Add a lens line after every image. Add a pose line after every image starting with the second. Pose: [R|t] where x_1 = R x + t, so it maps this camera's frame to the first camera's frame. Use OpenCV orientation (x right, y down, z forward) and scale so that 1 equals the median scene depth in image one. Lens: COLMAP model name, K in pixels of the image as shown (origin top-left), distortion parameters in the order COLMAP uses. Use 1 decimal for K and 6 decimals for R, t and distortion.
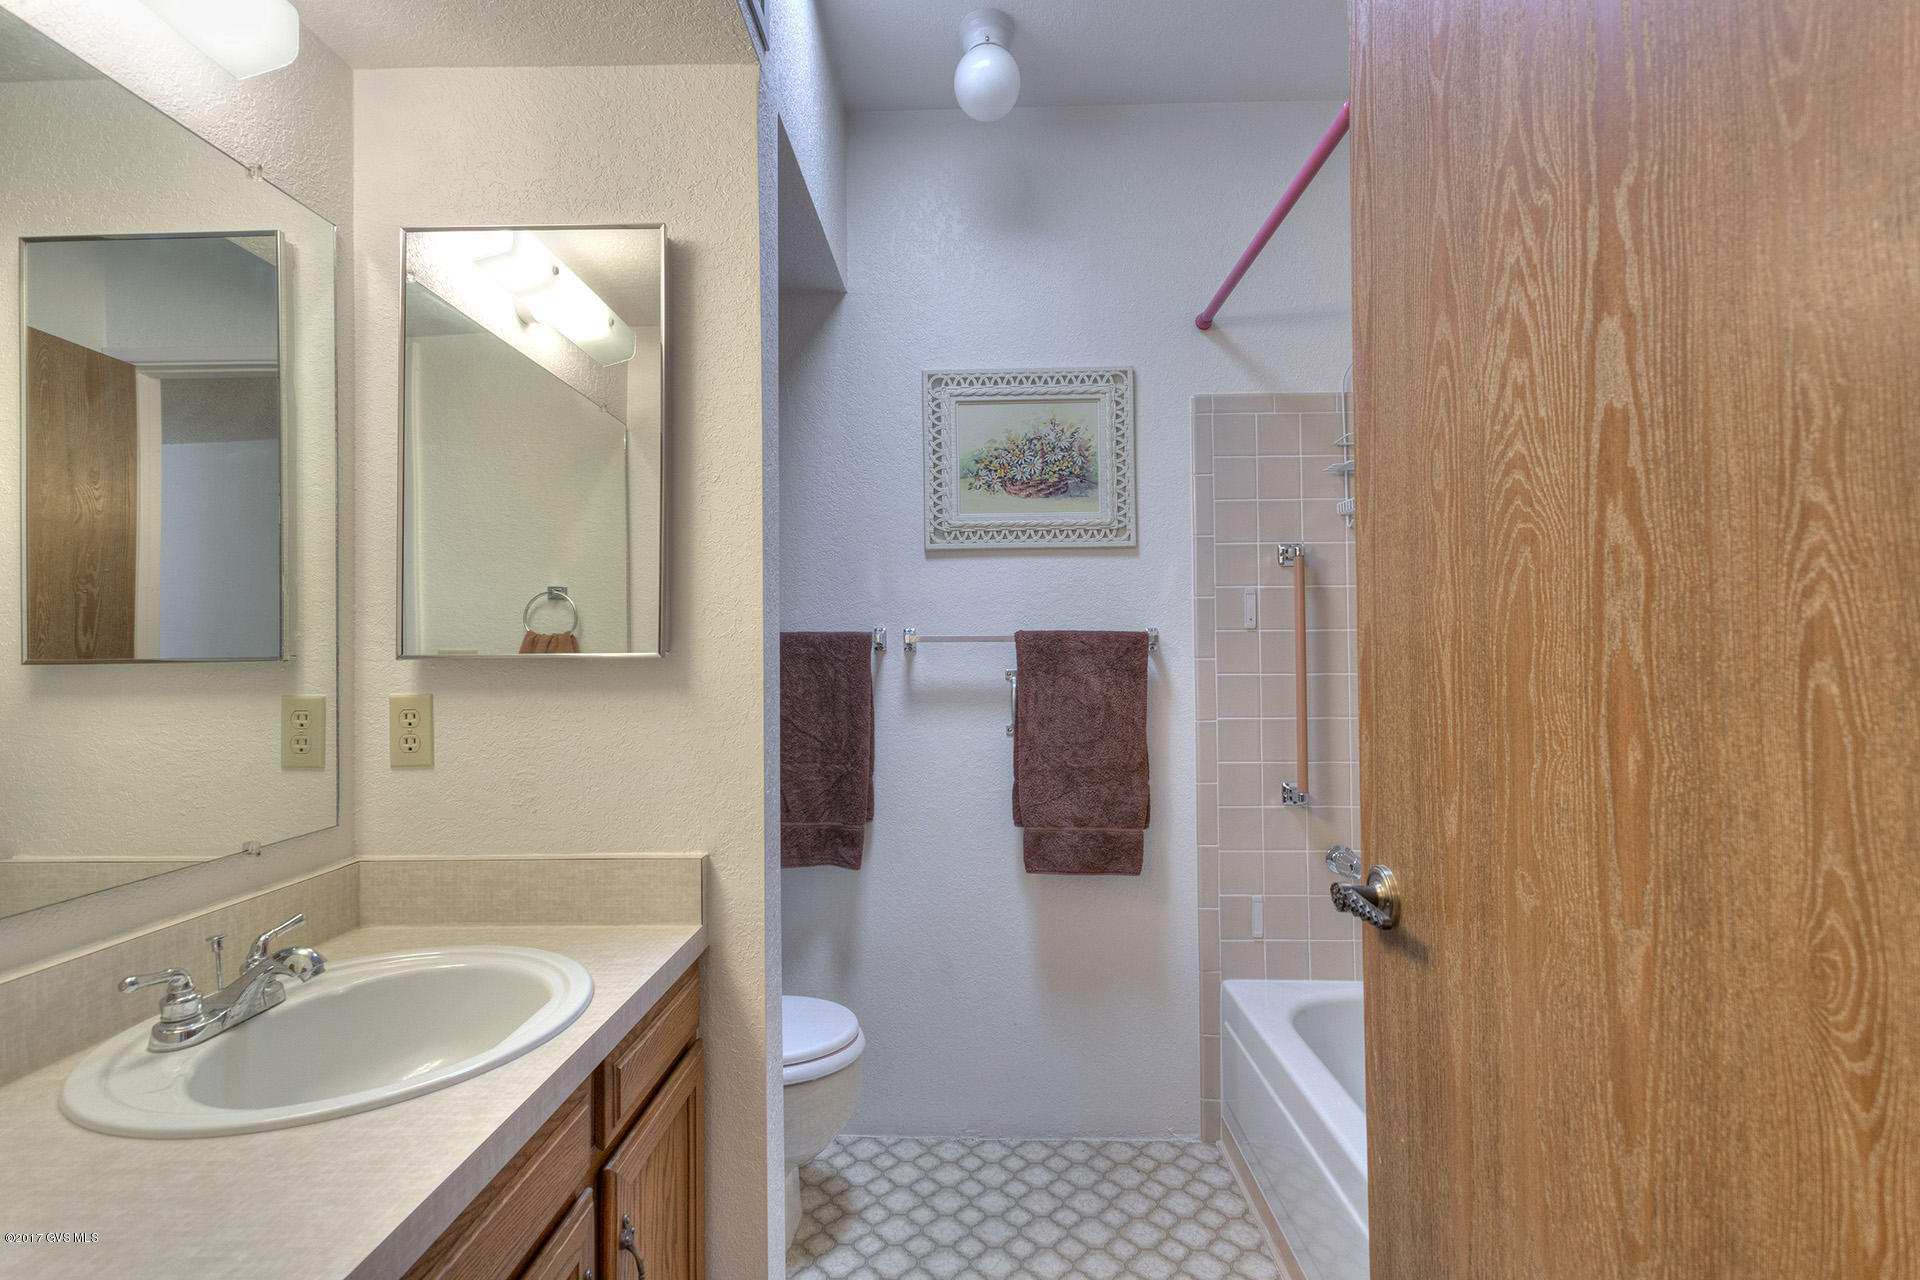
lens RADIAL K [[899.0, 0, 956.9], [0, 899.0, 642.2], [0, 0, 1]] dist [0.005432, 0.001714]
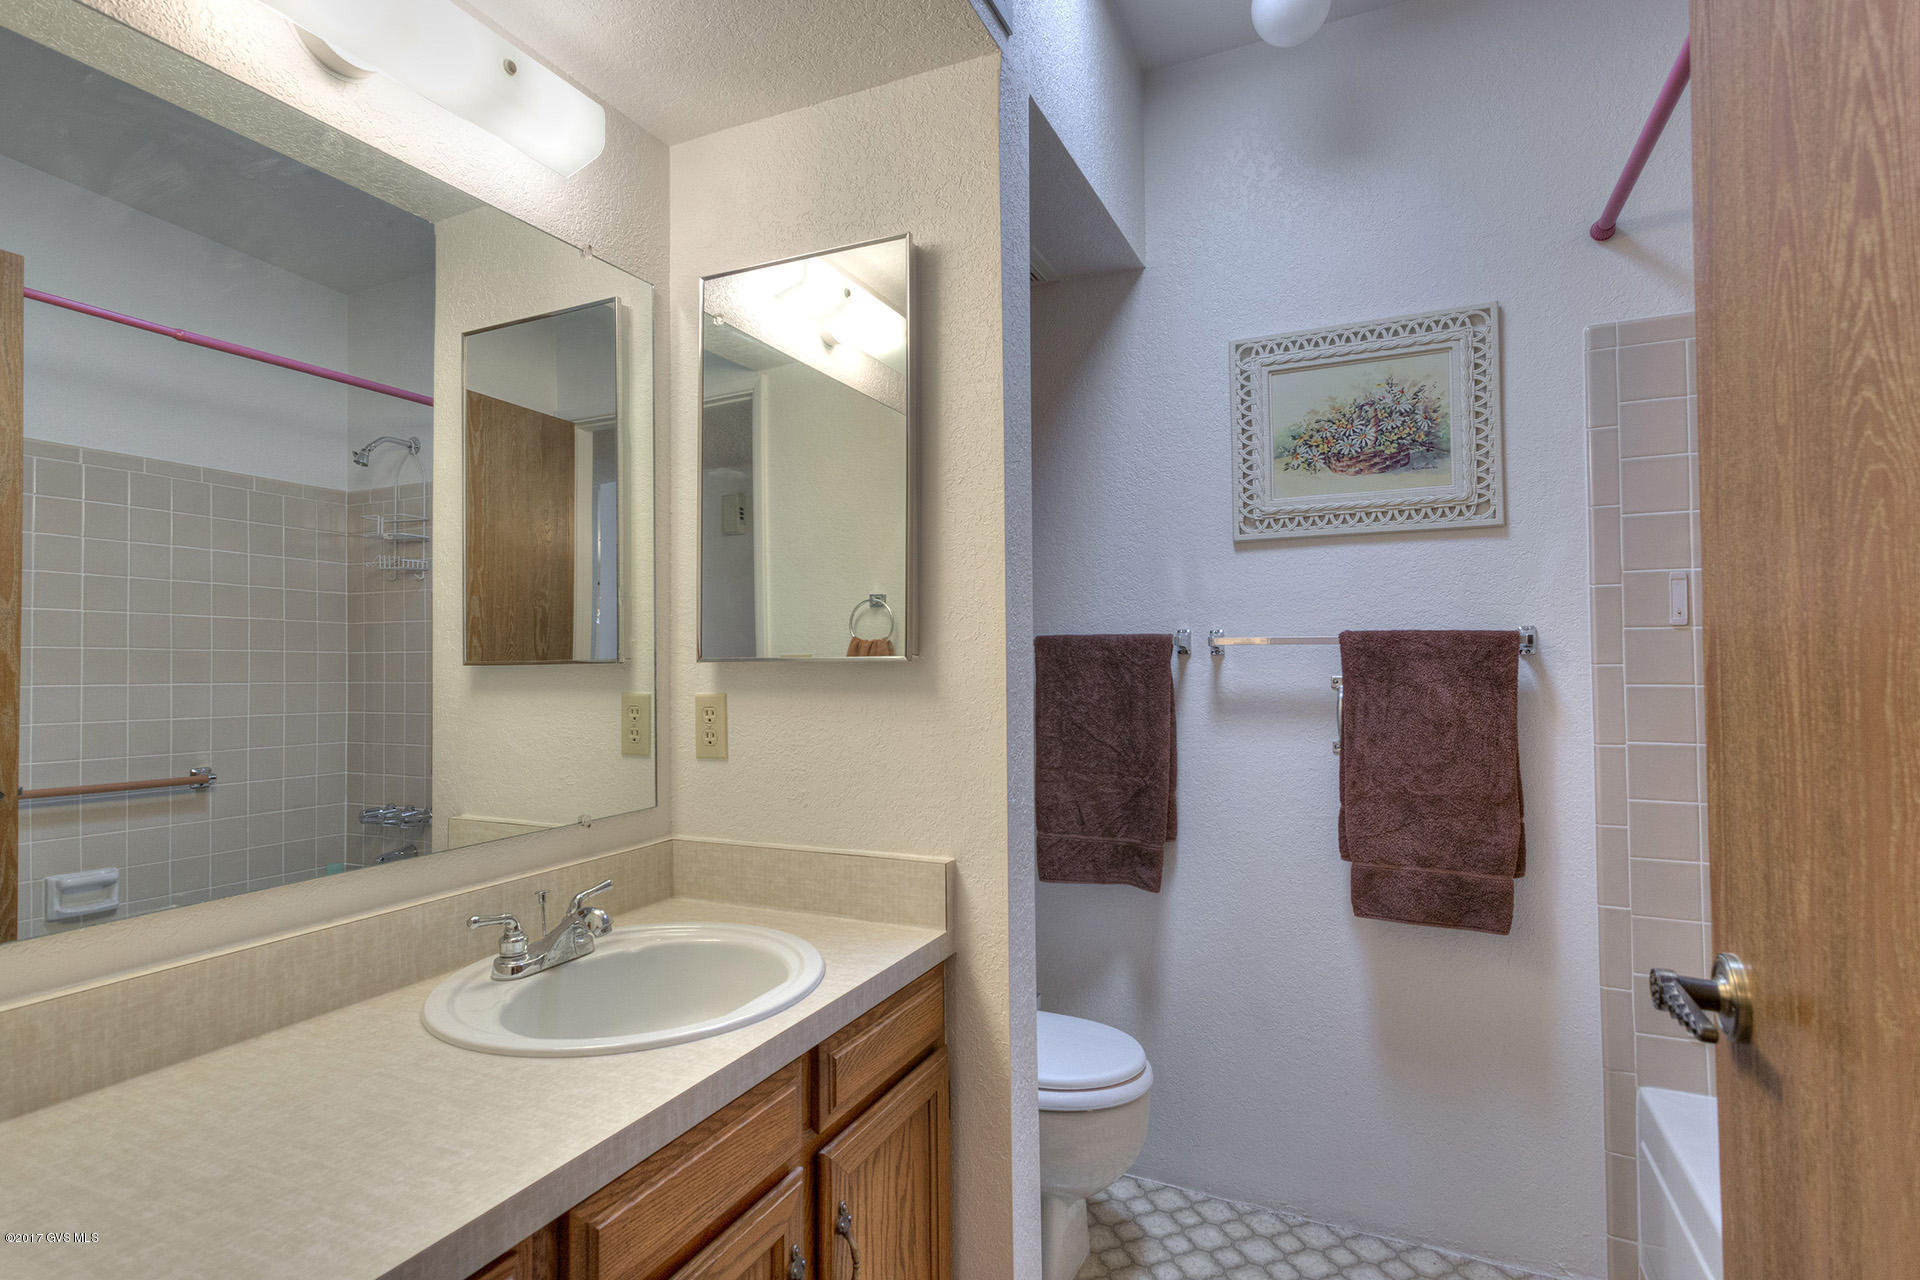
lens RADIAL K [[952.8, 0, 957.5], [0, 952.8, 642.0], [0, 0, 1]] dist [0.004692, 0.002126]
pose [[0.917752, -0.005146, -0.397121, 0.142841], [0.003451, 0.999982, -0.004983, 0.001175], [0.397139, 0.003203, 0.917753, 0.037666]]
